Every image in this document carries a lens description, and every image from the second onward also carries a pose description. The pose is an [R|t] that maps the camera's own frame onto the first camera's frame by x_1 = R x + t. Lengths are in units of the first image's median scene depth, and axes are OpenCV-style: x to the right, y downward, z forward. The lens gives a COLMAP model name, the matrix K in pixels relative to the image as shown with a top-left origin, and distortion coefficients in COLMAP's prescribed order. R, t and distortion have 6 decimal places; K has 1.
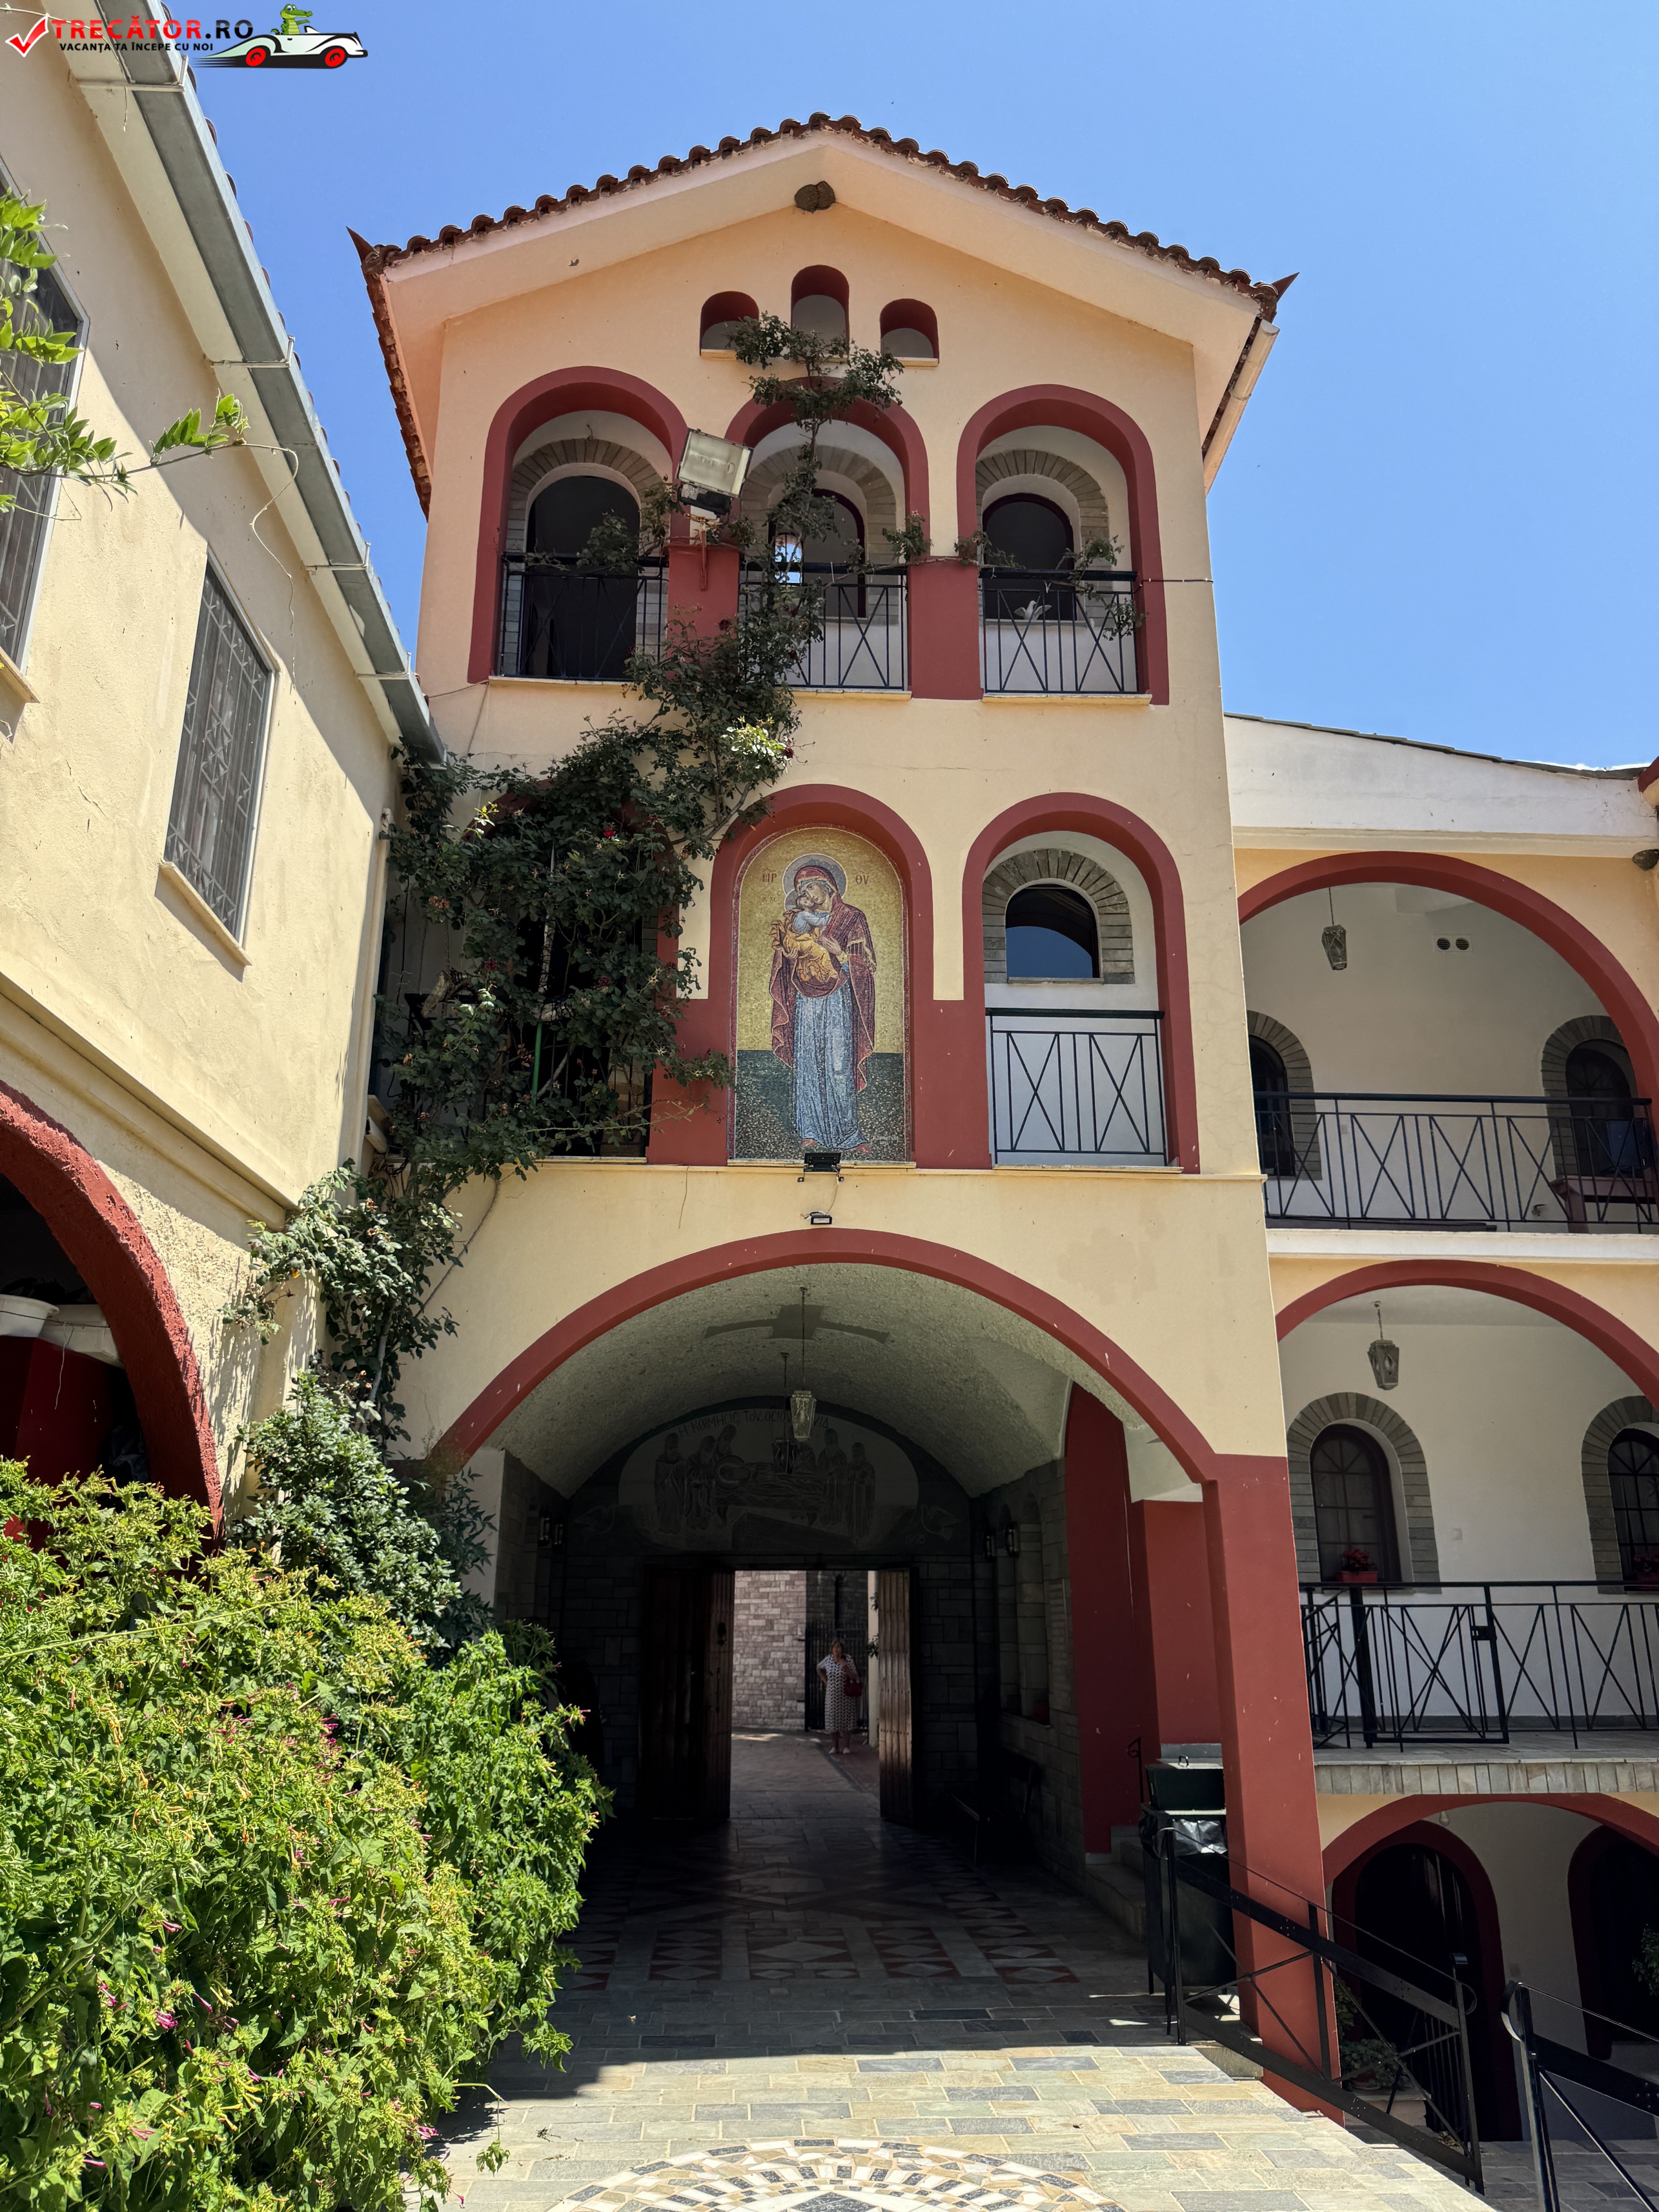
lens RADIAL K [[1548.5, 0, 823.5], [0, 1548.5, 1088.0], [0, 0, 1]] dist [0.001172, -0.000450]
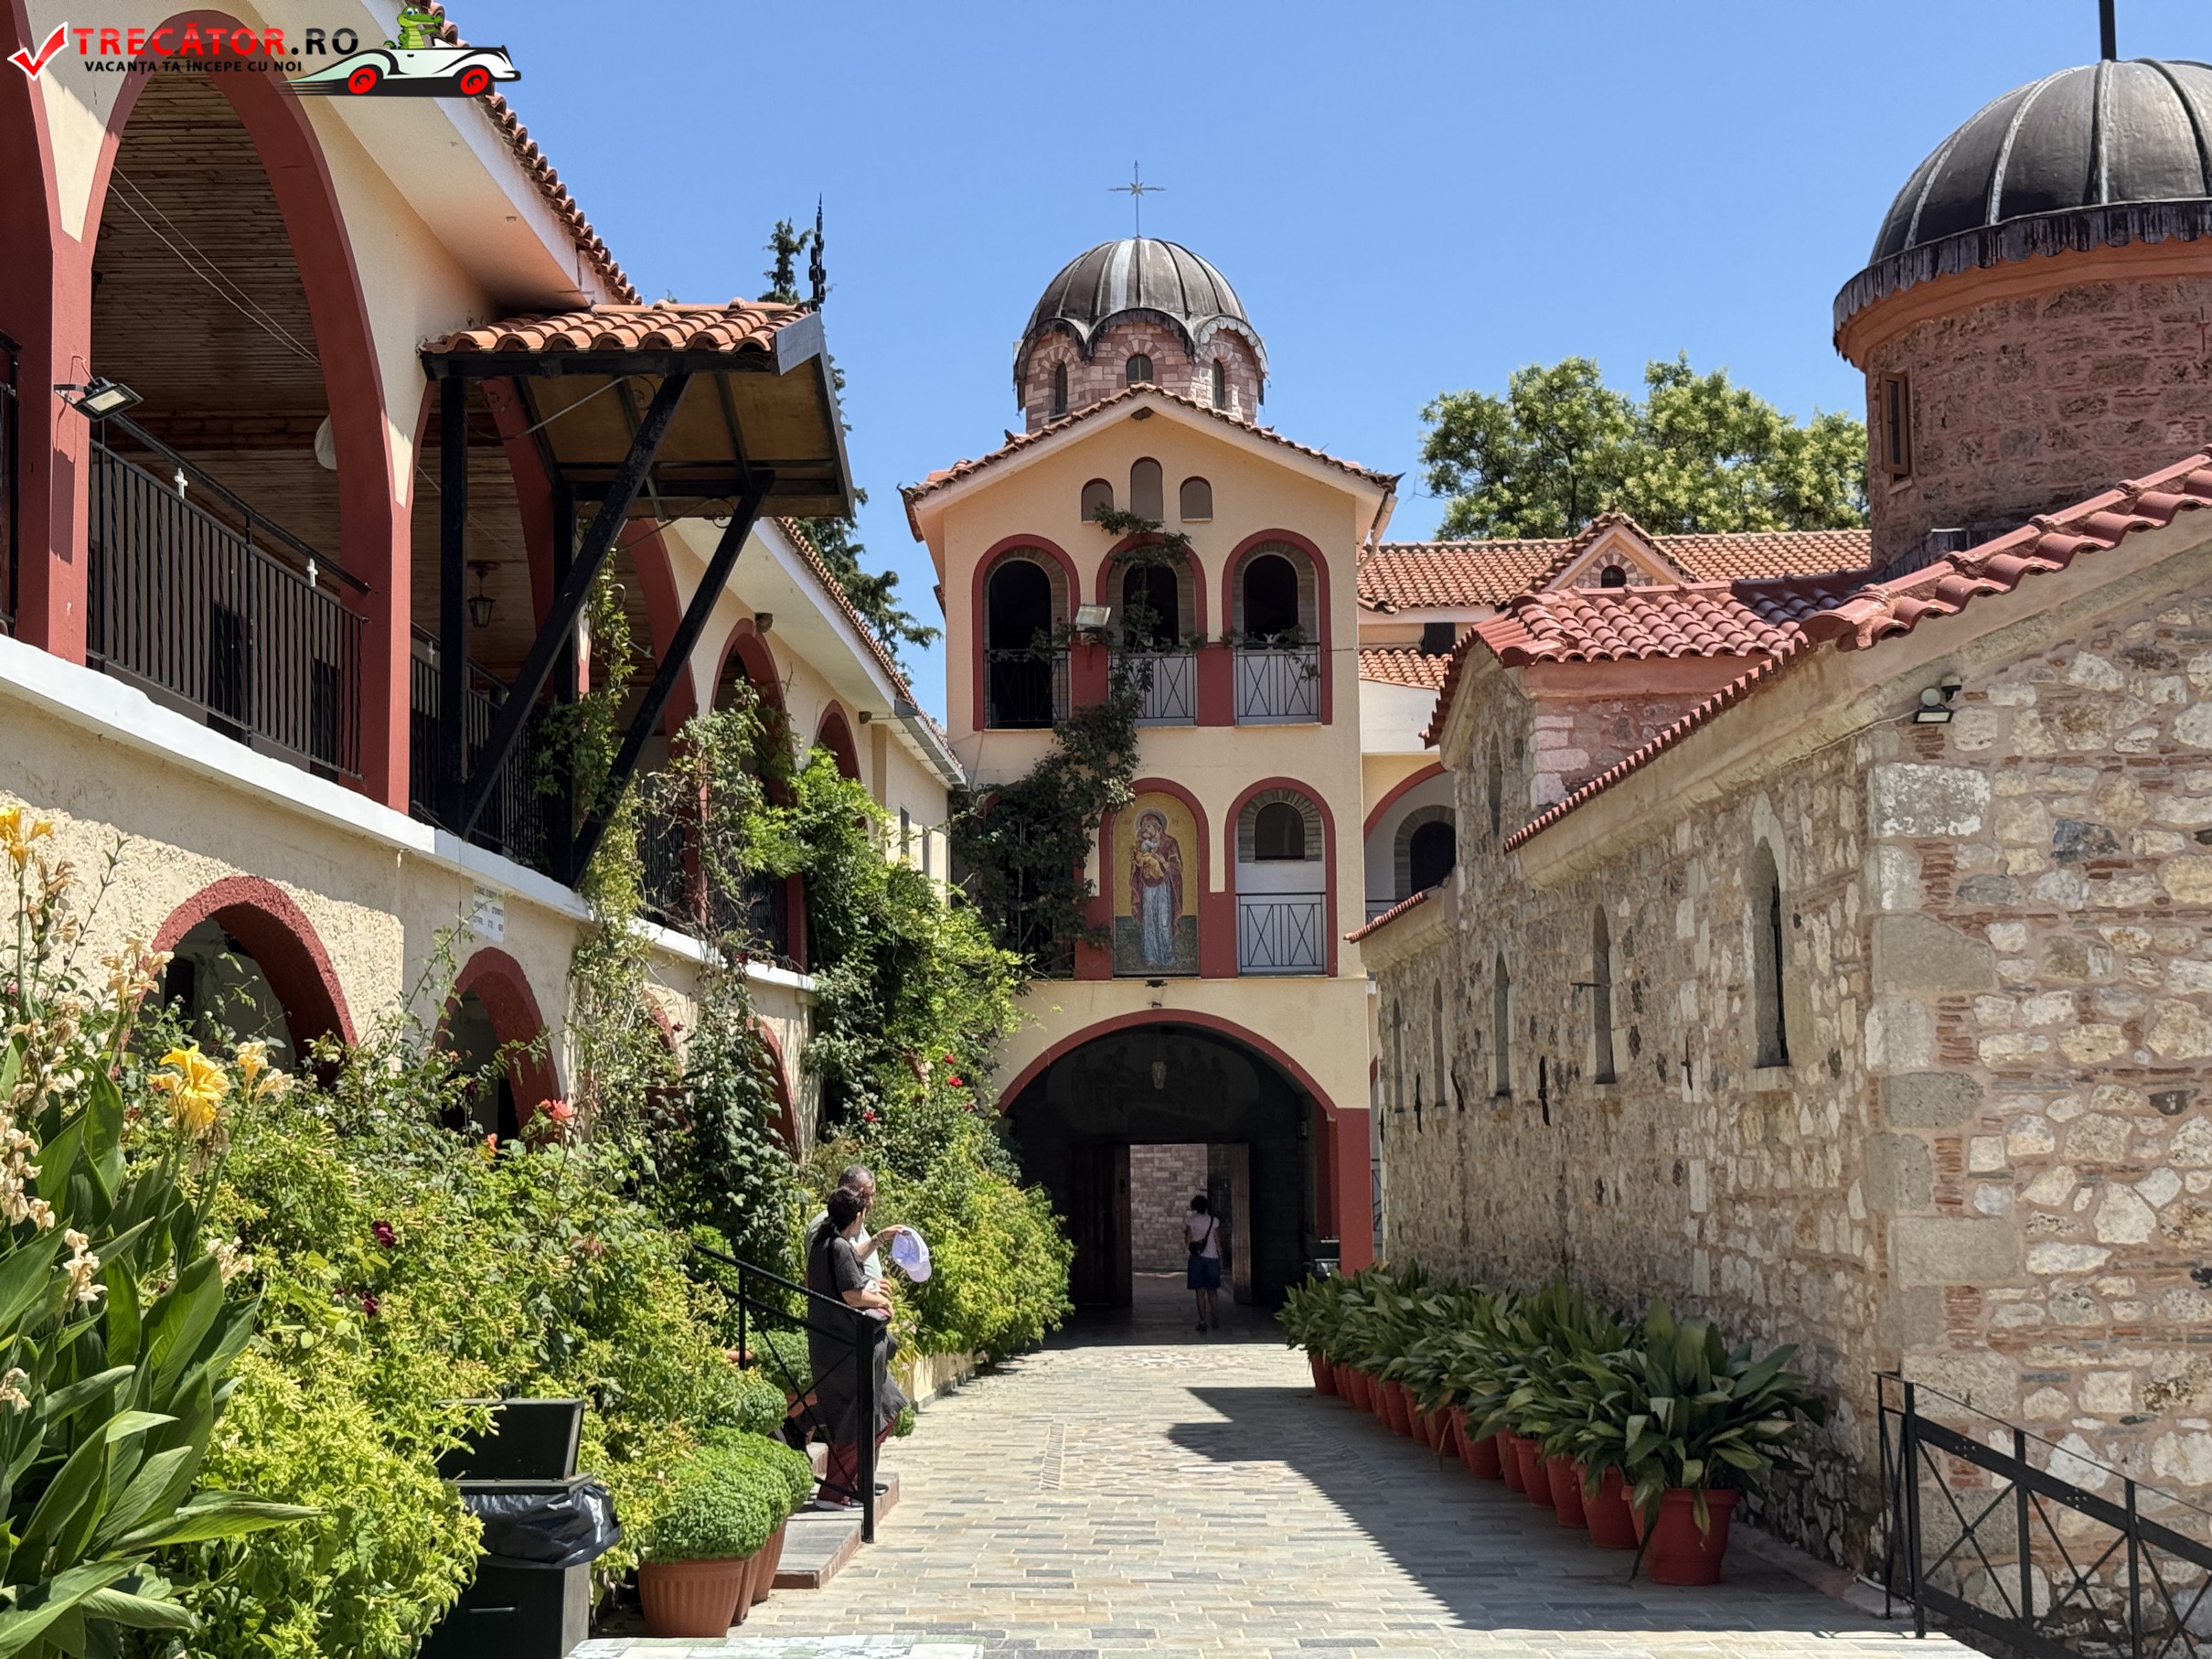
lens RADIAL K [[3177.8, 0, 1106.0], [0, 3177.8, 829.5], [0, 0, 1]] dist [0.264737, -0.662608]
pose [[0.997122, -0.022954, -0.072258, 0.233875], [0.038818, 0.973239, 0.226493, -1.067594], [0.065125, -0.228646, 0.971329, -2.994155]]
